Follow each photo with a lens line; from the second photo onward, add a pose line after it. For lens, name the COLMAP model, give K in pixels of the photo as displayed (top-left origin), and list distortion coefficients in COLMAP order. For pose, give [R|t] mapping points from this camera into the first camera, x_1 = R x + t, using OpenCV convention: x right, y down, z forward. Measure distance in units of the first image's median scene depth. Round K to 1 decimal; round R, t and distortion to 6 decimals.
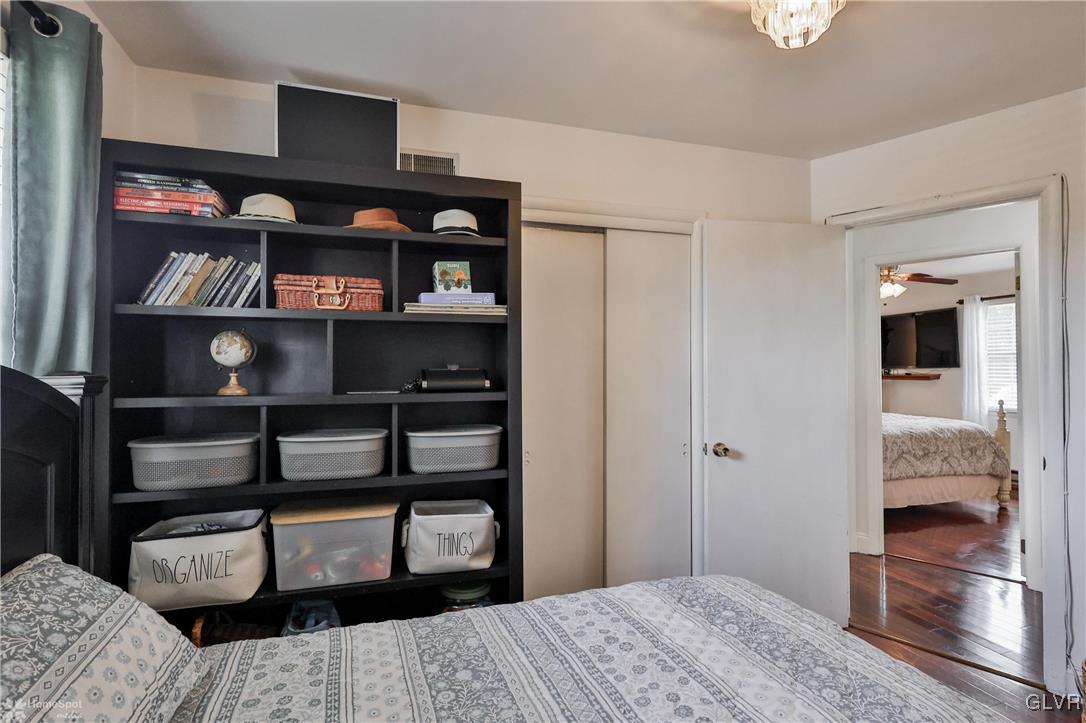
lens RADIAL K [[538.0, 0, 537.8], [0, 538.0, 364.7], [0, 0, 1]] dist [-0.001541, -0.000279]
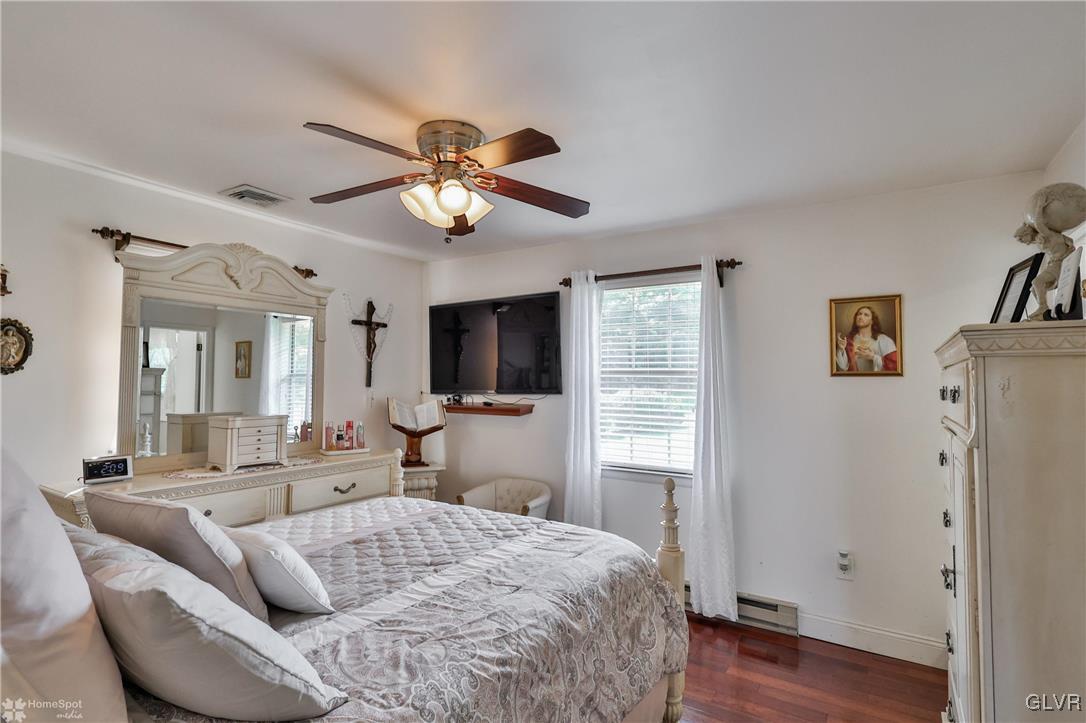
lens RADIAL K [[533.0, 0, 539.5], [0, 533.0, 359.9], [0, 0, 1]] dist [0.001171, 0.000321]
pose [[0.758641, 0.041813, 0.650165, 0.398037], [-0.019288, 0.998942, -0.041738, -0.007919], [-0.651223, 0.019124, 0.758646, 0.589570]]
